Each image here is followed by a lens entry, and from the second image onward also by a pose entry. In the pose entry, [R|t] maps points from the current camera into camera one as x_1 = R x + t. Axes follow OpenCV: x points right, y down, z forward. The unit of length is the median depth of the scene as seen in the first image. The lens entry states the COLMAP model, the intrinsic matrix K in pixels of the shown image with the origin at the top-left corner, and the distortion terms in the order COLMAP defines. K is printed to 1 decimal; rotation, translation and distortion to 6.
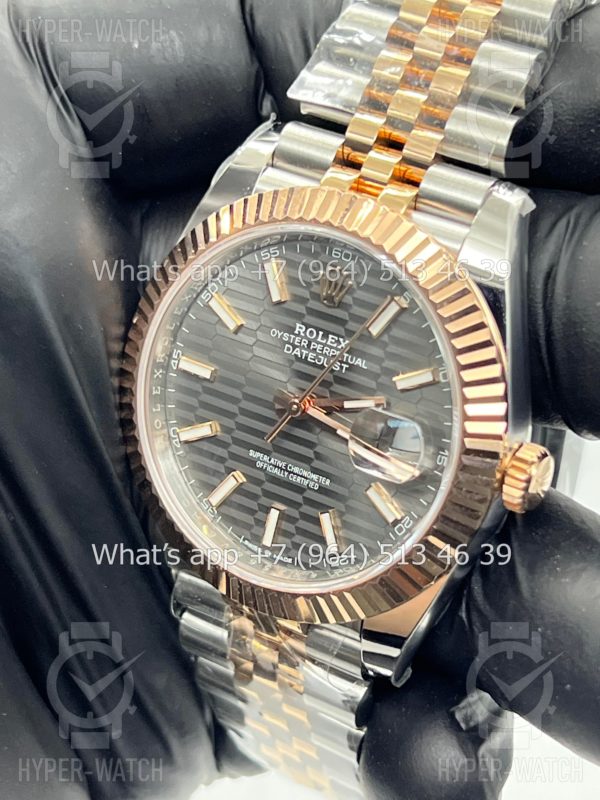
lens RADIAL K [[1887.3, 0, 298.1], [0, 1887.3, 401.5], [0, 0, 1]] dist [0.153033, 0.000000]
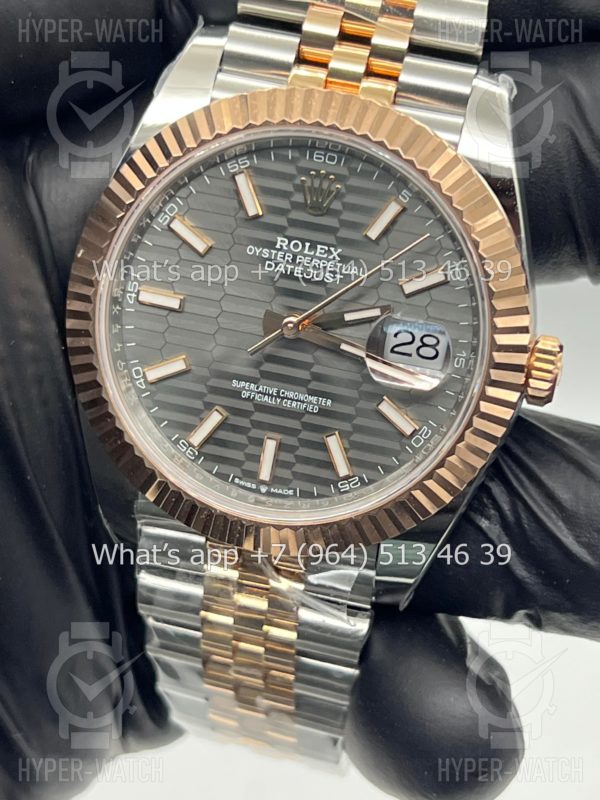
lens RADIAL K [[1887.3, 0, 295.0], [0, 1887.3, 405.8], [0, 0, 1]] dist [0.153033, 0.000000]
pose [[0.937720, -0.113755, 0.328239, -0.307309], [0.113002, 0.993364, 0.021436, 0.022104], [-0.328499, 0.016990, 0.944351, 0.119611]]
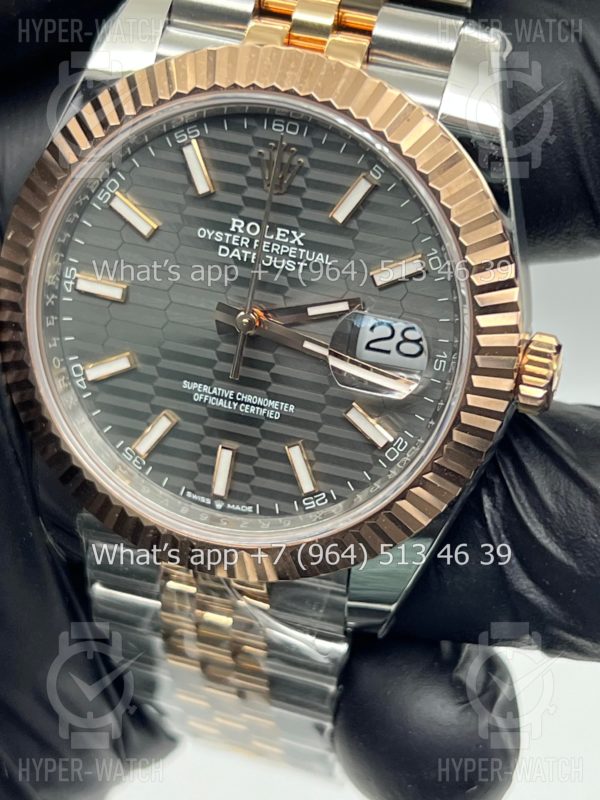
lens RADIAL K [[1887.3, 0, 300.5], [0, 1887.3, 403.7], [0, 0, 1]] dist [0.153033, 0.000000]
pose [[0.956754, -0.125165, 0.262594, -0.194803], [0.110406, 0.991398, 0.070285, -0.016384], [-0.269133, -0.038253, 0.962343, 0.210778]]
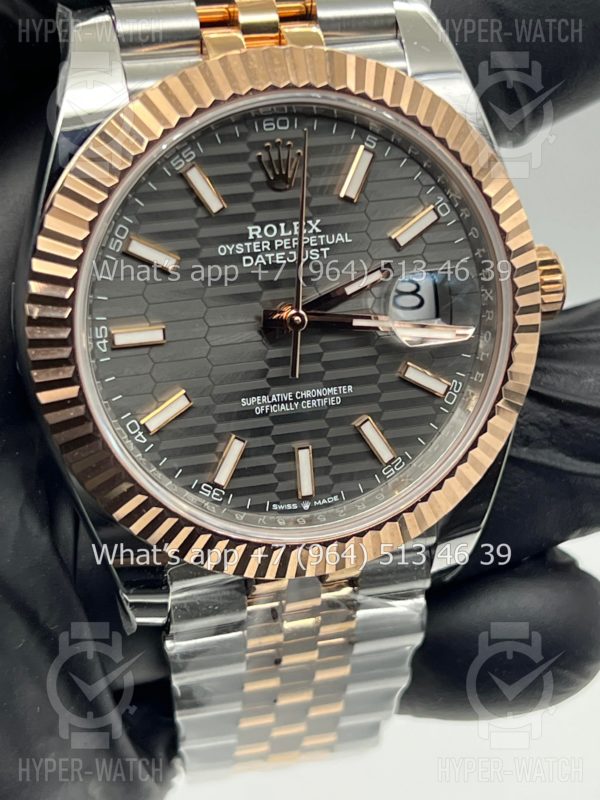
lens RADIAL K [[1887.3, 0, 302.0], [0, 1887.3, 402.1], [0, 0, 1]] dist [0.153033, 0.000000]
pose [[0.648887, -0.402043, 0.645993, -0.538740], [0.386877, 0.905397, 0.174878, -0.106015], [-0.655189, 0.136444, 0.743041, 0.392690]]
